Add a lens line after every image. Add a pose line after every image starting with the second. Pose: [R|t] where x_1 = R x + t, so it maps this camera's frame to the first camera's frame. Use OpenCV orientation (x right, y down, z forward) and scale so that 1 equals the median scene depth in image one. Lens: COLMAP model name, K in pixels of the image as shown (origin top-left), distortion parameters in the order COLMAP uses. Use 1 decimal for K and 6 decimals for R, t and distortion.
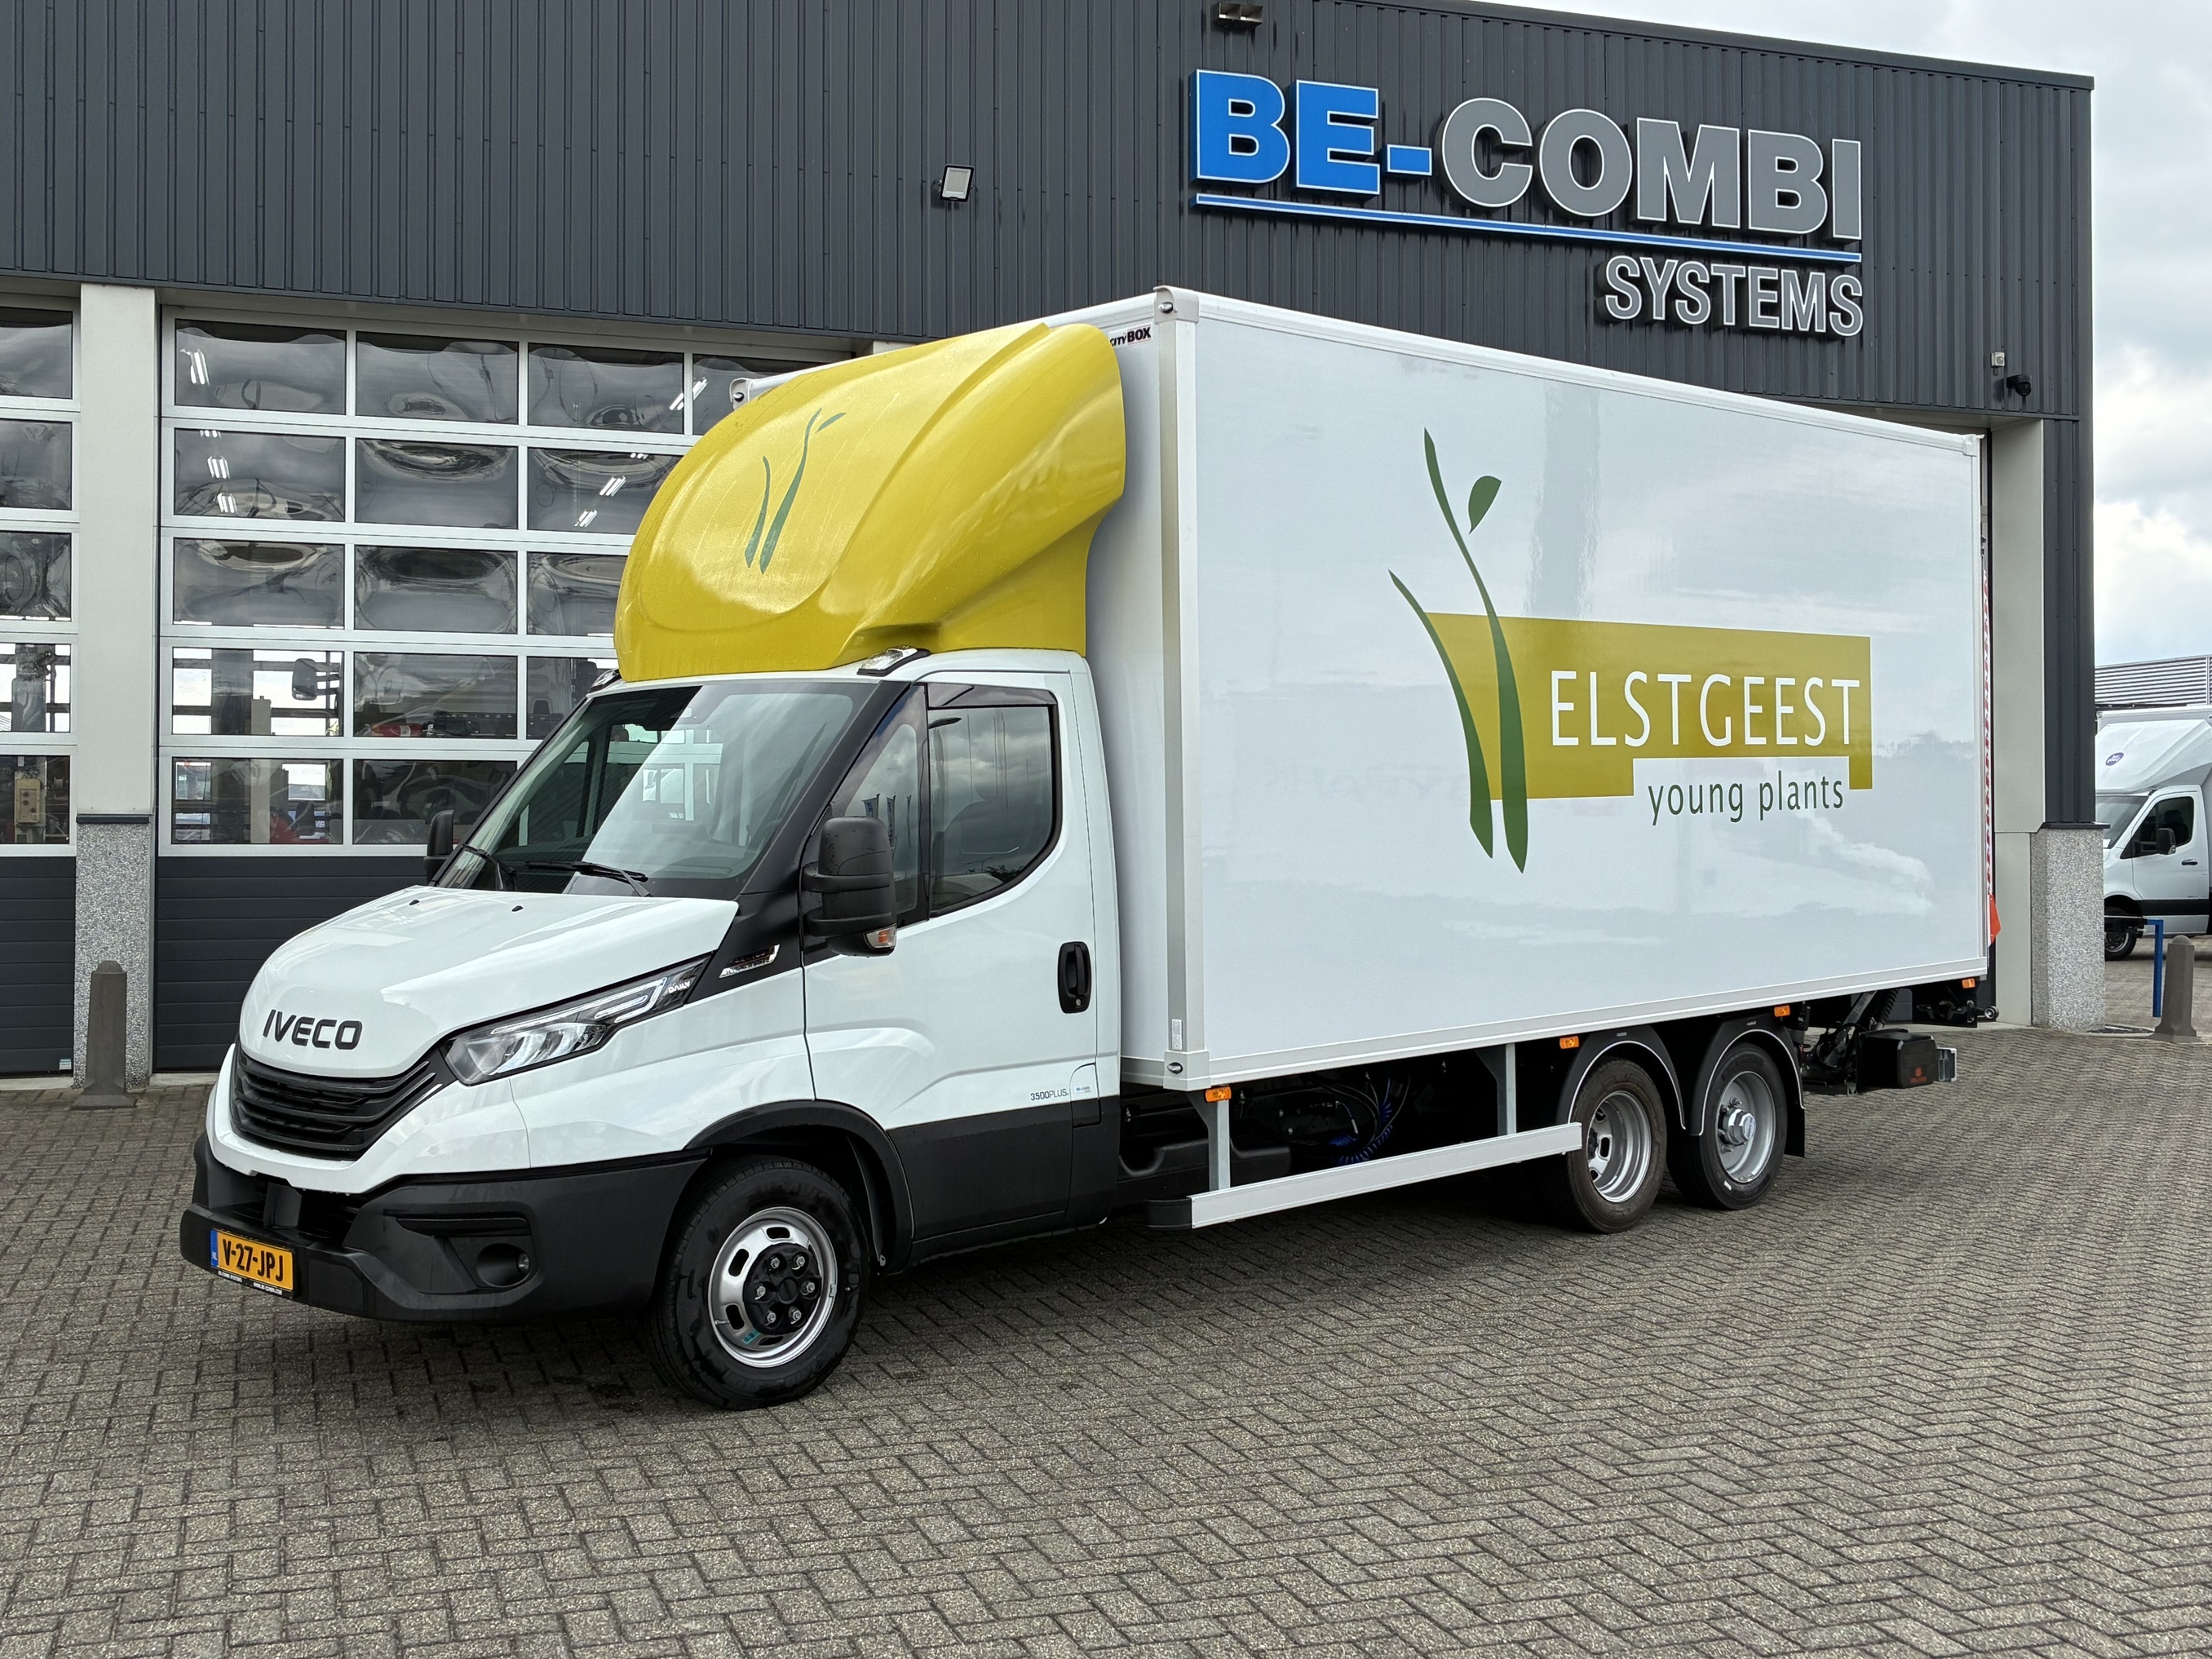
lens RADIAL K [[2405.6, 0, 1106.0], [0, 2405.6, 829.5], [0, 0, 1]] dist [-0.005877, -0.015837]
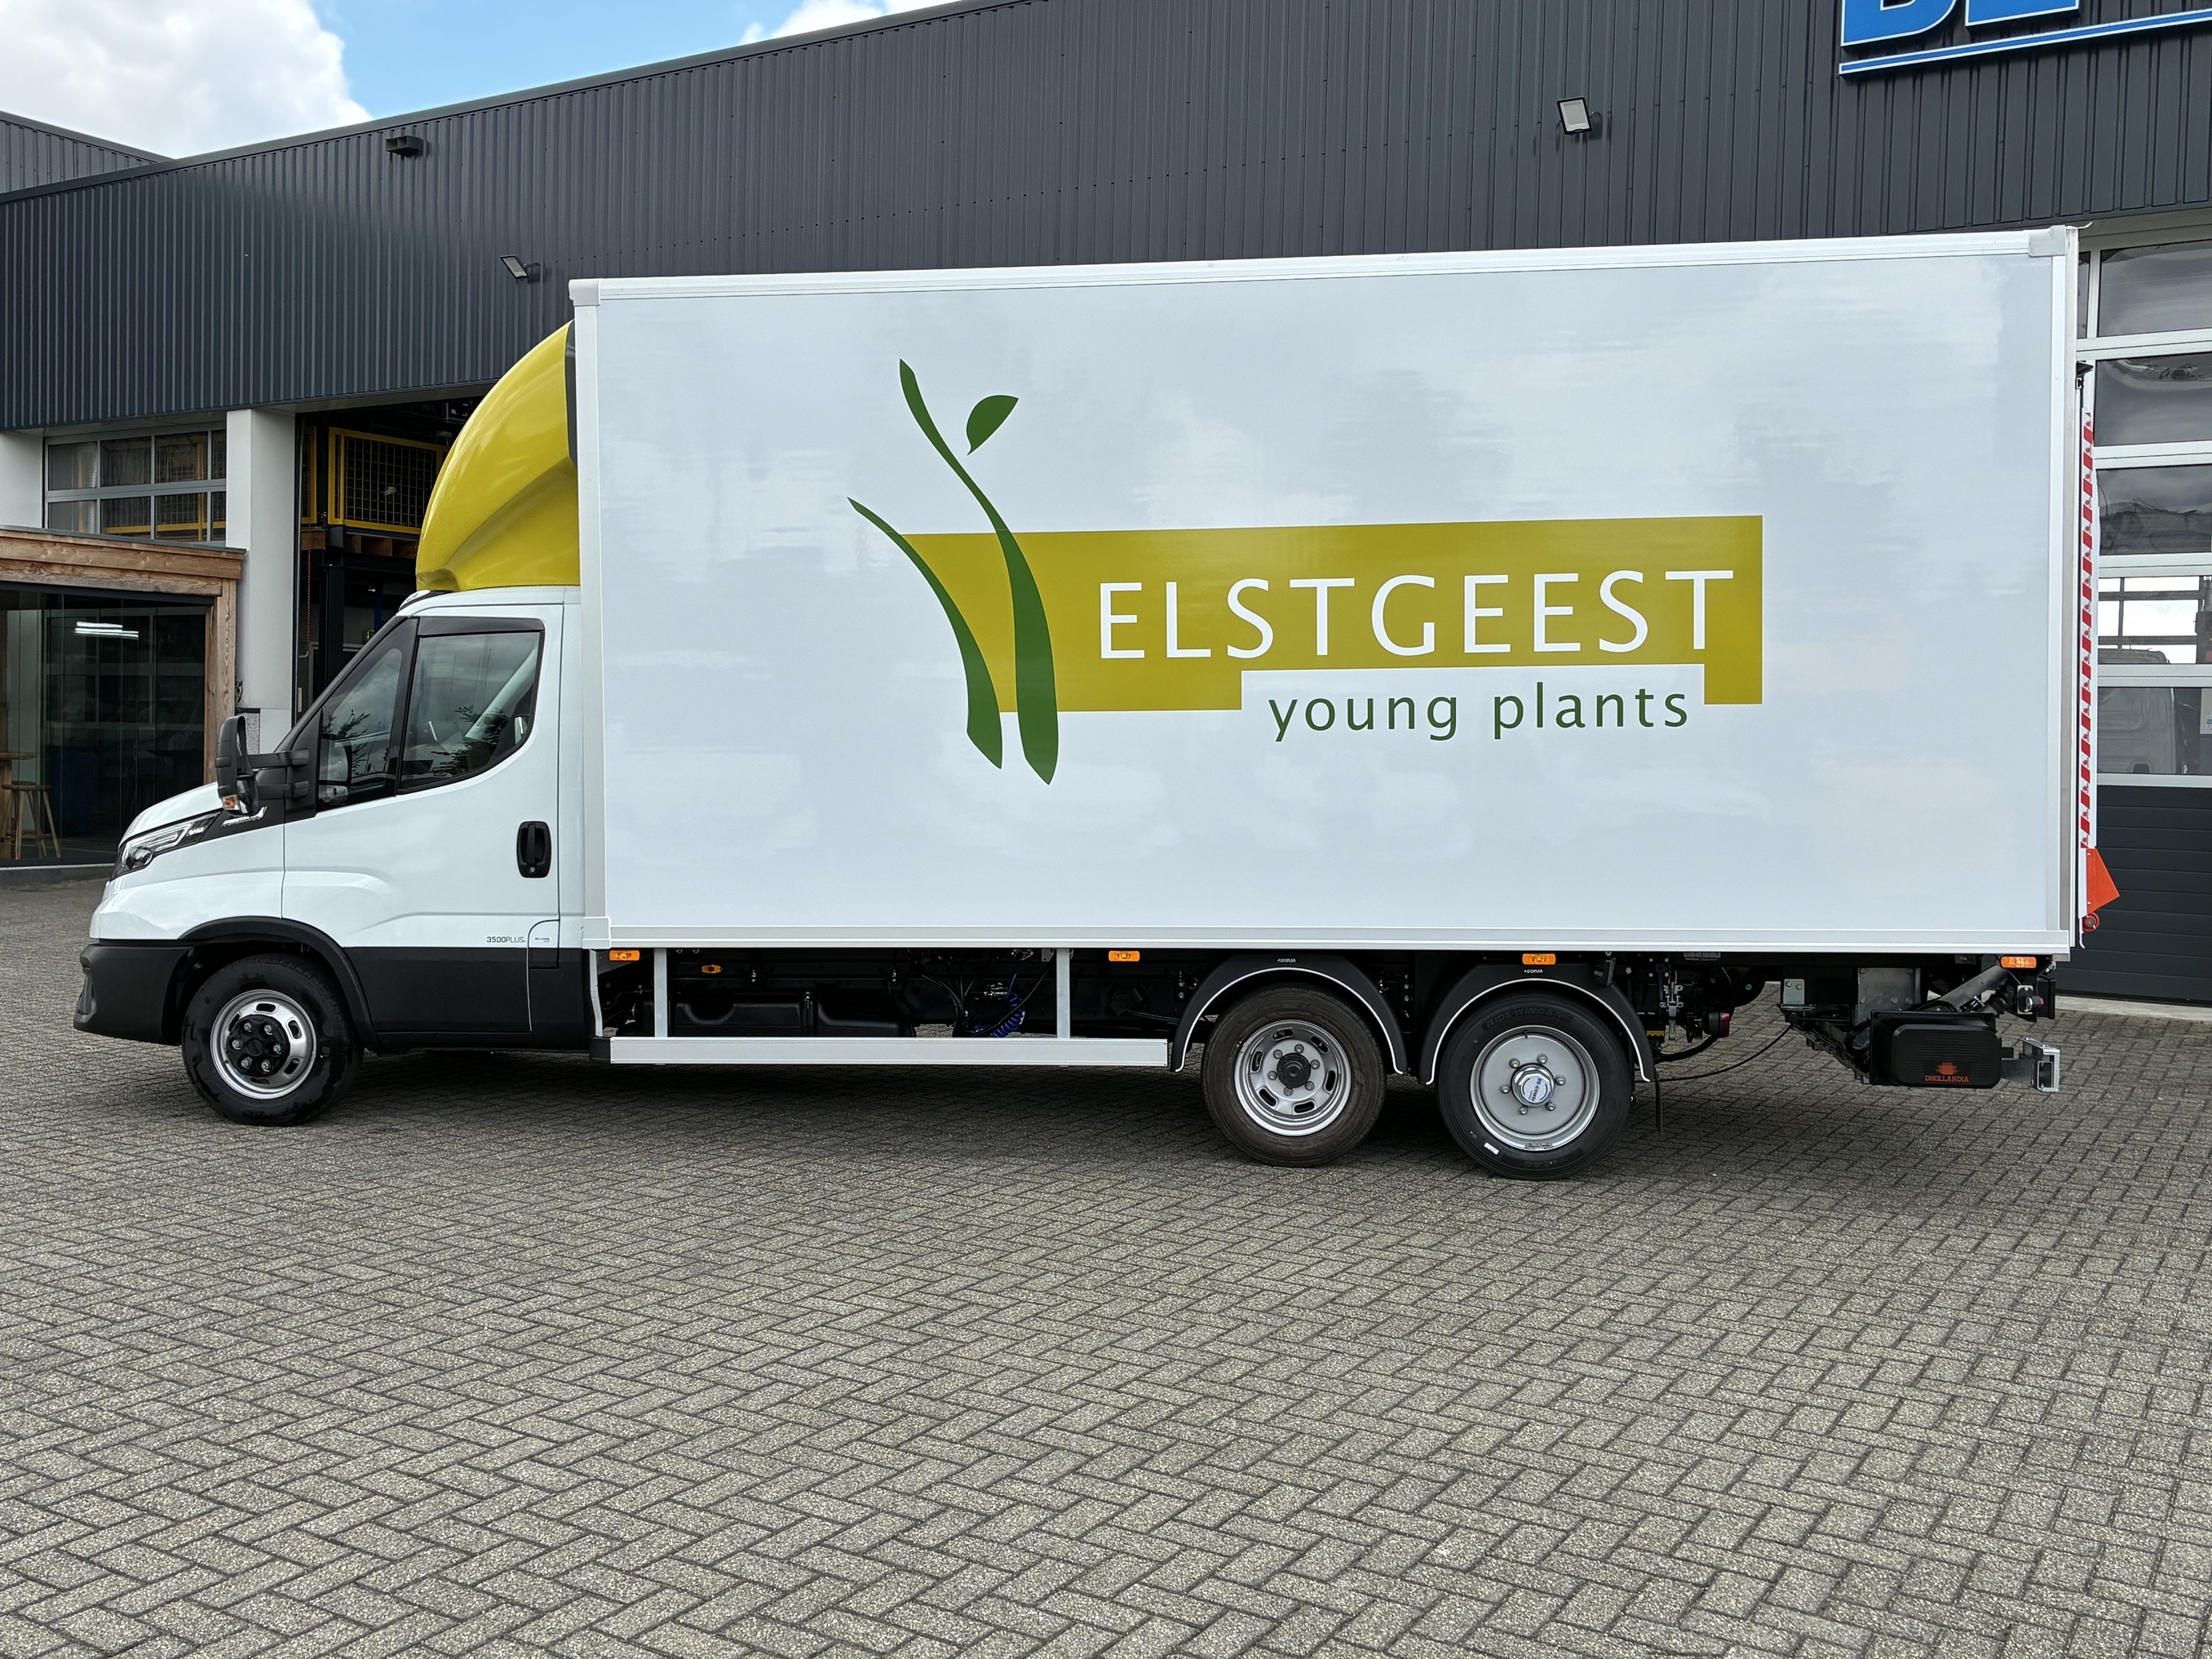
lens RADIAL K [[2066.9, 0, 1106.0], [0, 2066.9, 829.5], [0, 0, 1]] dist [0.019948, -0.011322]
pose [[0.632400, 0.050019, -0.773025, 0.748891], [-0.016670, 0.998561, 0.050975, -0.006817], [0.774463, -0.019350, 0.632324, 0.401060]]
